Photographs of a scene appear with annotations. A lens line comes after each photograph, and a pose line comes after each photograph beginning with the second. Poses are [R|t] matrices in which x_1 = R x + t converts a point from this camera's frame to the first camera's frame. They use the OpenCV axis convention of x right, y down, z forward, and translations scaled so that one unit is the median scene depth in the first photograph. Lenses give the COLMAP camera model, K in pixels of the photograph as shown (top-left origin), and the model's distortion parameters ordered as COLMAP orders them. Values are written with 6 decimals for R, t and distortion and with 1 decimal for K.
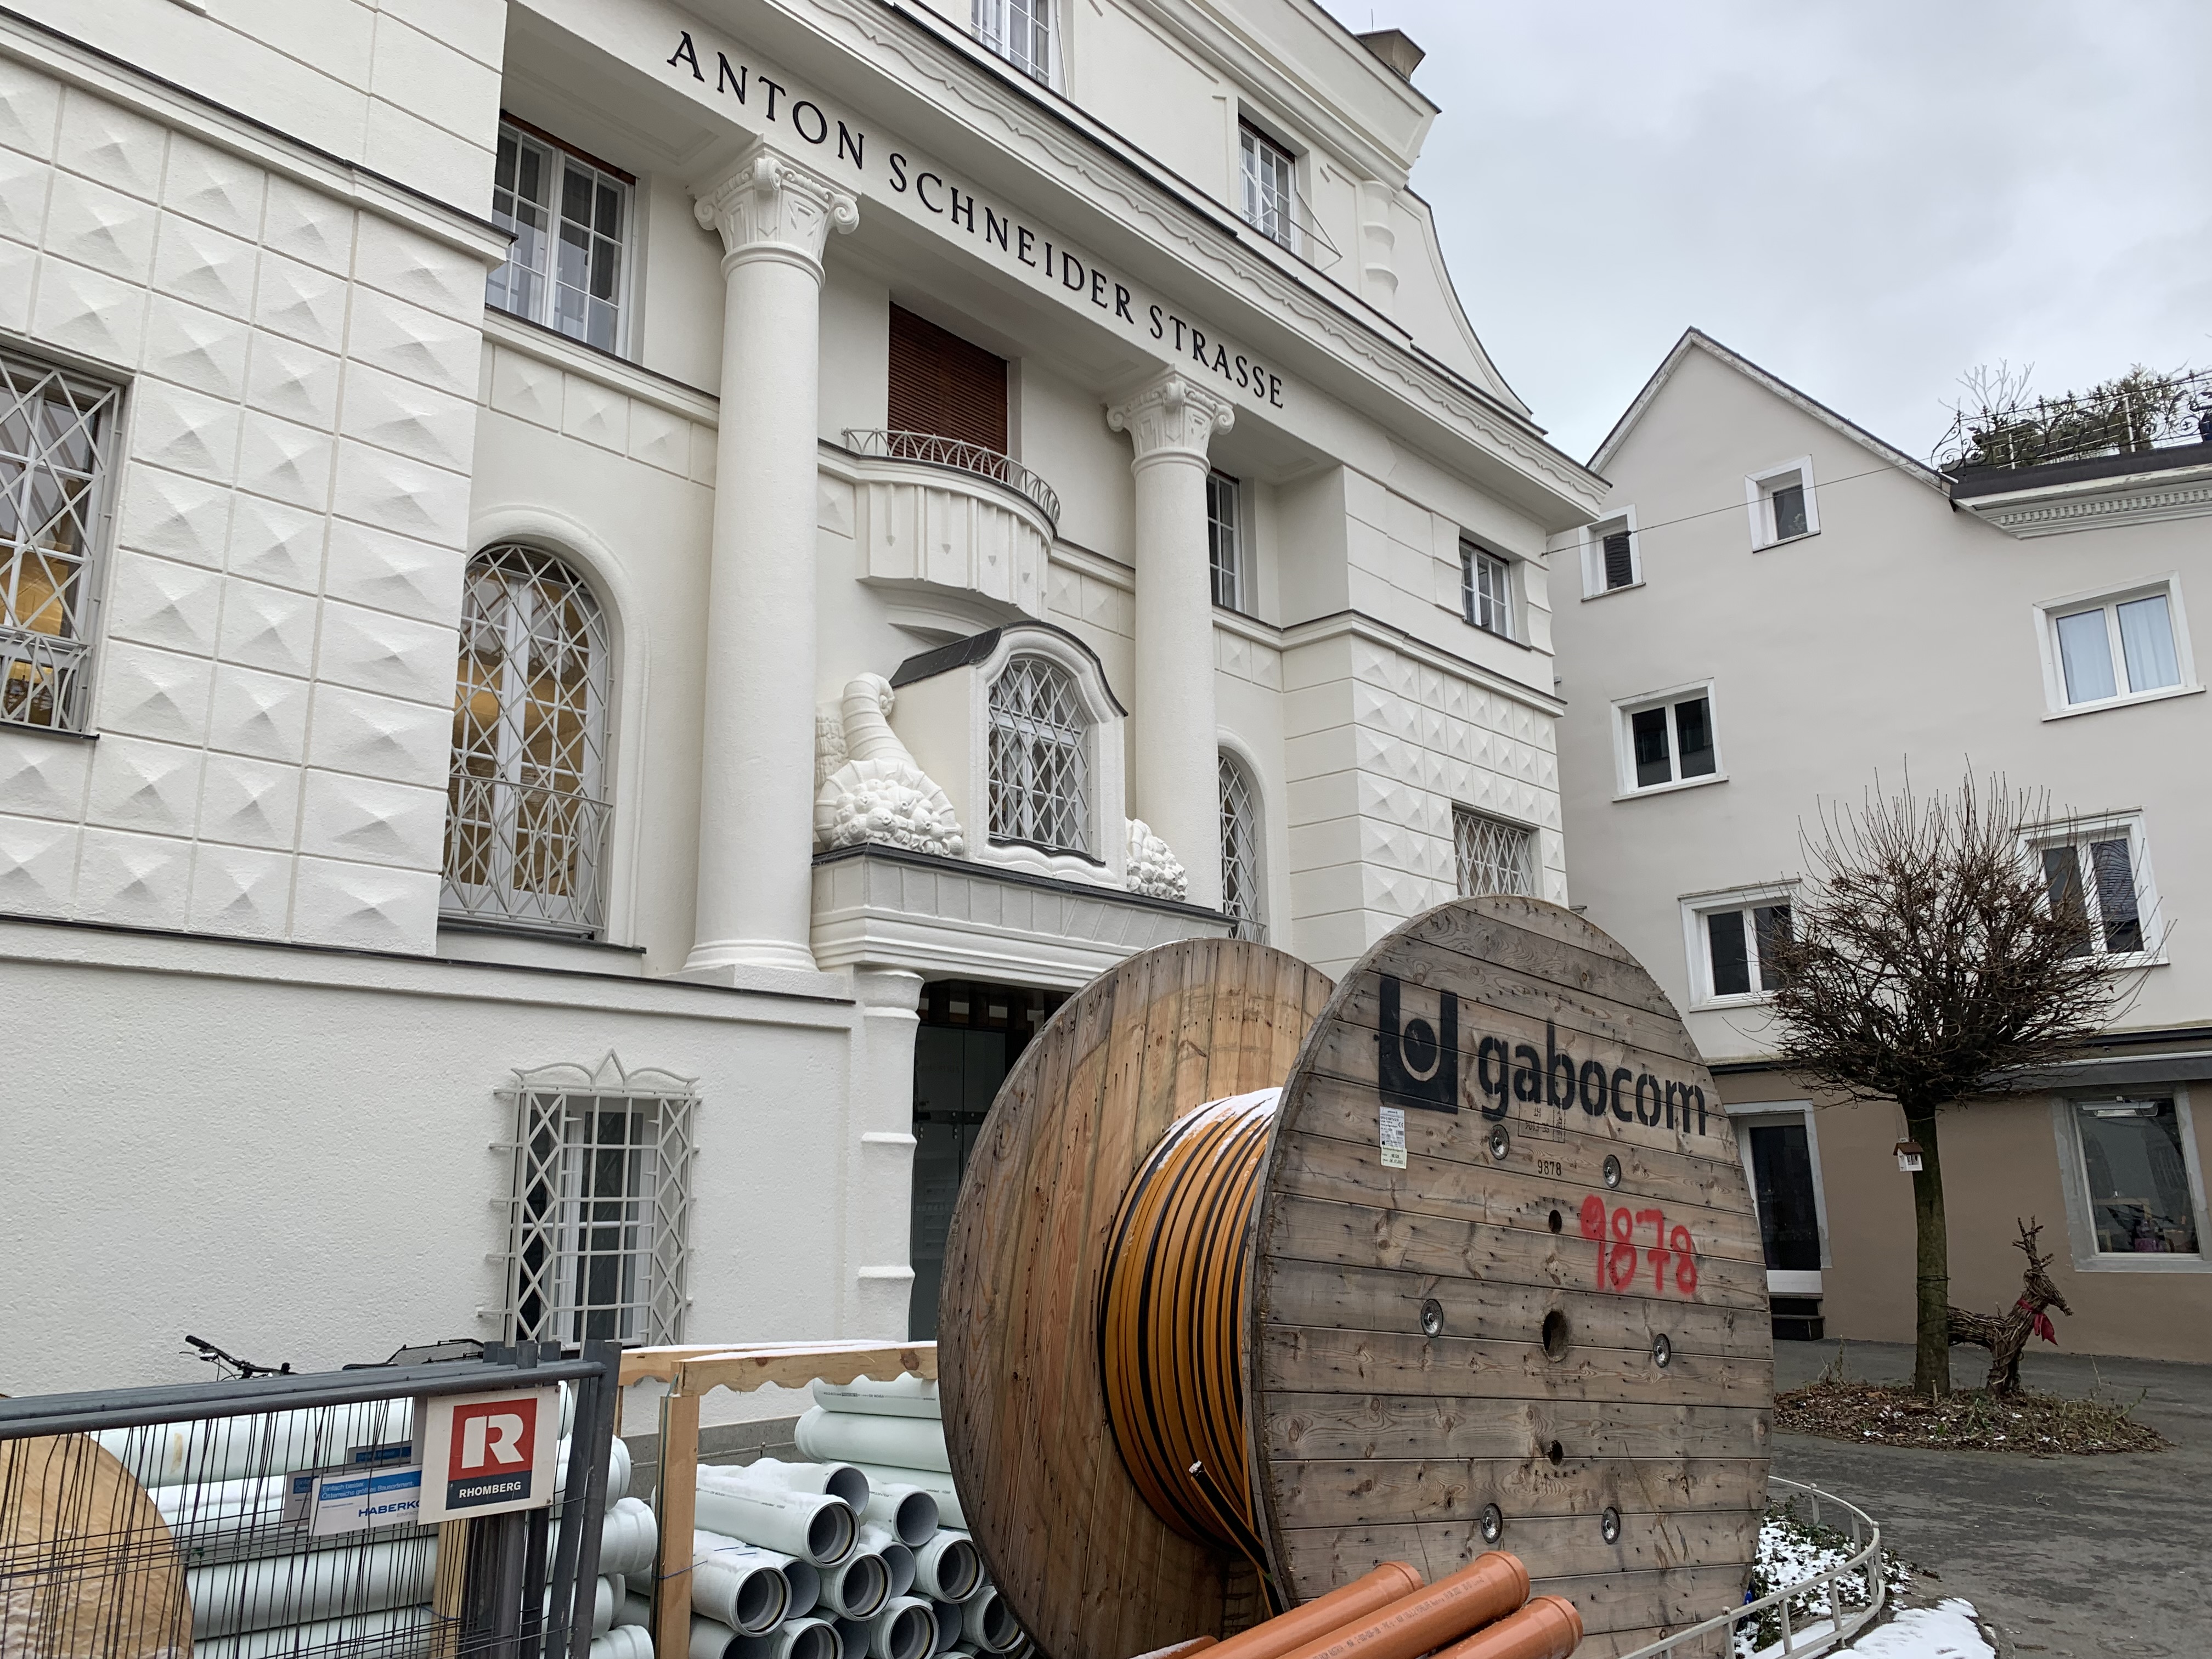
lens RADIAL K [[1648.1, 0, 1106.0], [0, 1648.1, 829.5], [0, 0, 1]] dist [0.000454, -0.000619]
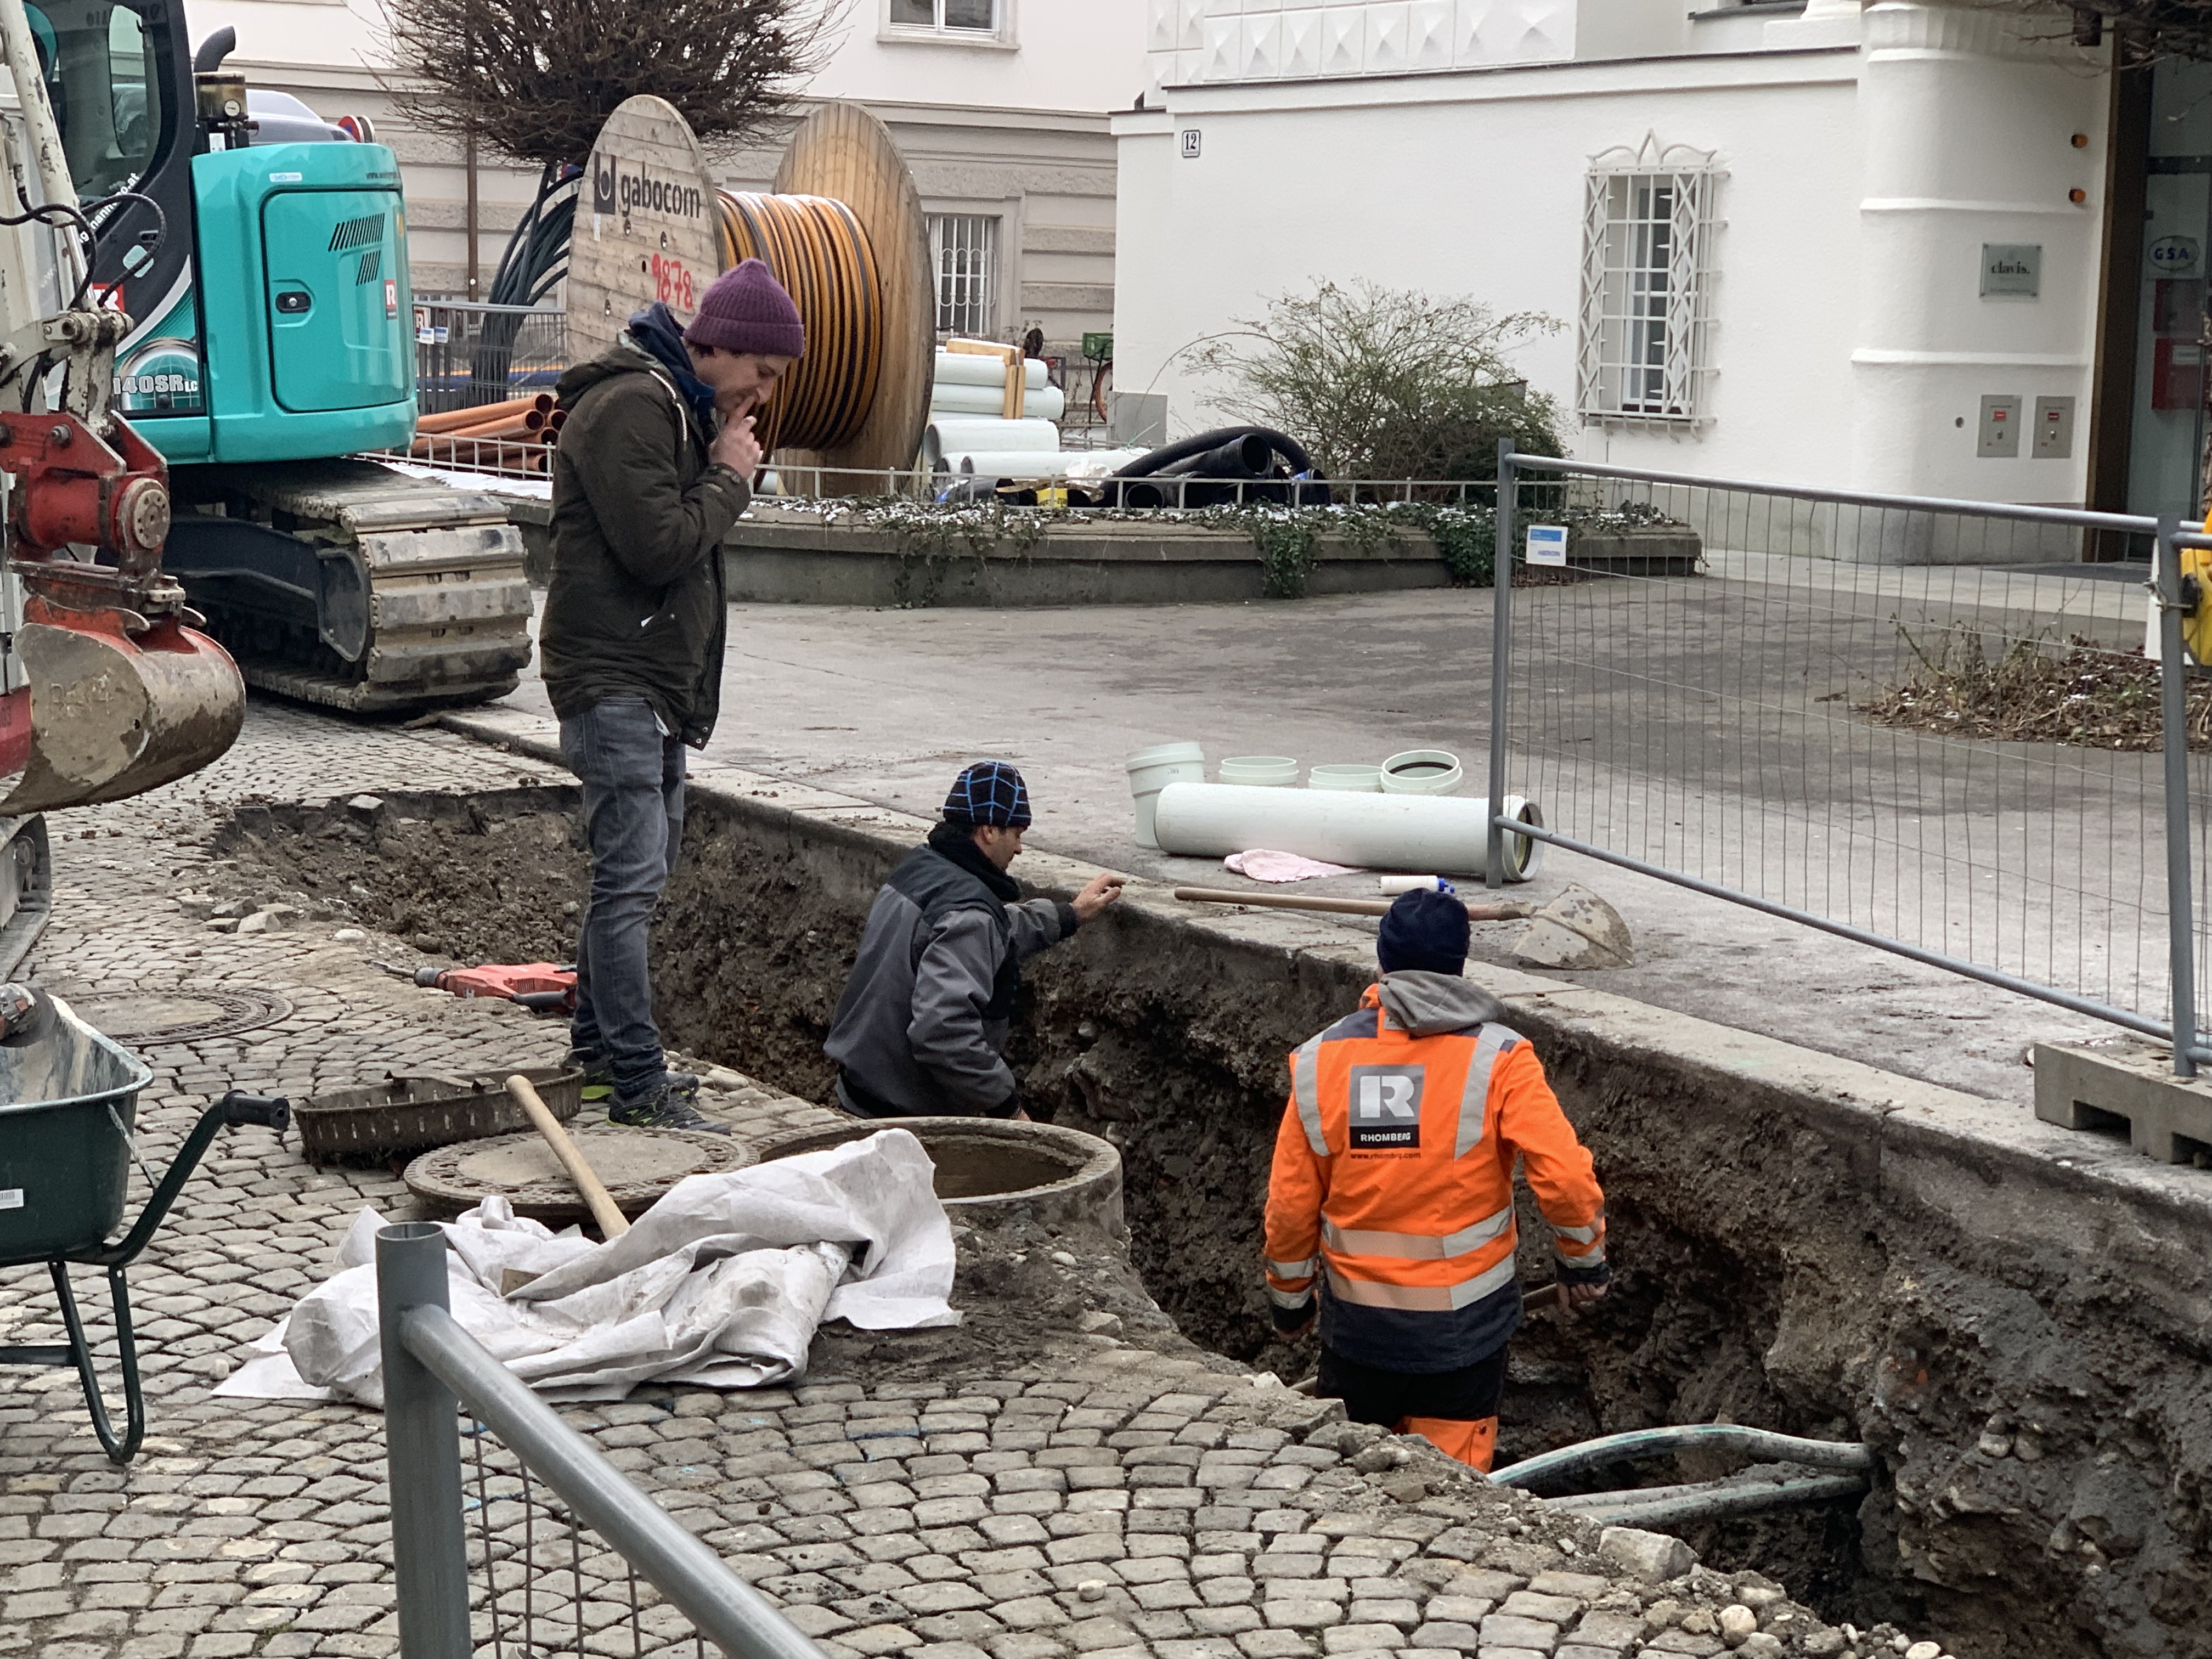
lens RADIAL K [[4122.1, 0, 1106.0], [0, 4122.1, 829.5], [0, 0, 1]] dist [-0.012379, -0.030489]
pose [[-0.285572, 0.128197, -0.949744, 2.711636], [0.193739, 0.978274, 0.073794, 0.356499], [0.938570, -0.162929, -0.304205, 1.618257]]
